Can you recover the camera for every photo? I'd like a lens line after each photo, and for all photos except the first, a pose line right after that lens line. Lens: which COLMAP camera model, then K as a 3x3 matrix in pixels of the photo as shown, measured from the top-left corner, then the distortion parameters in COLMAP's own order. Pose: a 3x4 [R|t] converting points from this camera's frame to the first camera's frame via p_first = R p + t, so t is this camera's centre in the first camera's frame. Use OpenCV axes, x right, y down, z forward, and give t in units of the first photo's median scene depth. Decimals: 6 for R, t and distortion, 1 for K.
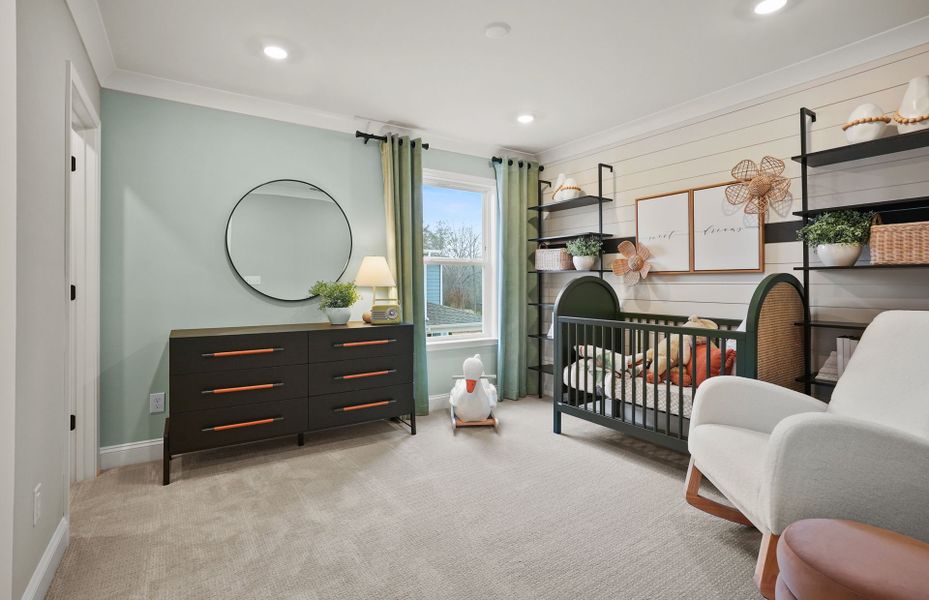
lens RADIAL K [[436.1, 0, 464.5], [0, 436.1, 300.0], [0, 0, 1]] dist [-0.015452, 0.000567]
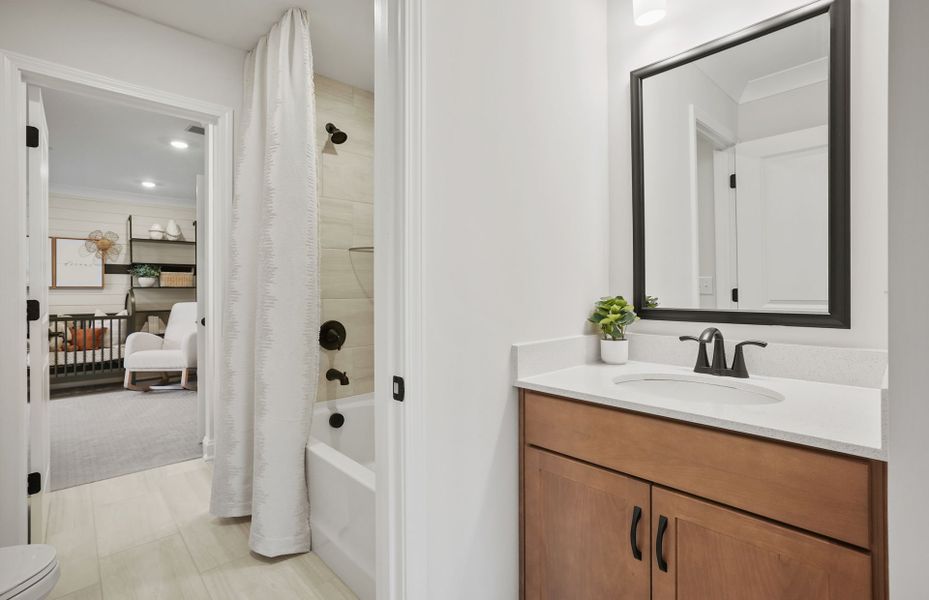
lens RADIAL K [[436.1, 0, 464.5], [0, 436.1, 300.0], [0, 0, 1]] dist [-0.015452, 0.000567]
pose [[-0.170396, -0.010144, 0.985324, -1.719058], [0.033433, 0.999312, 0.016070, 0.013666], [-0.984808, 0.035680, -0.169939, -0.313342]]
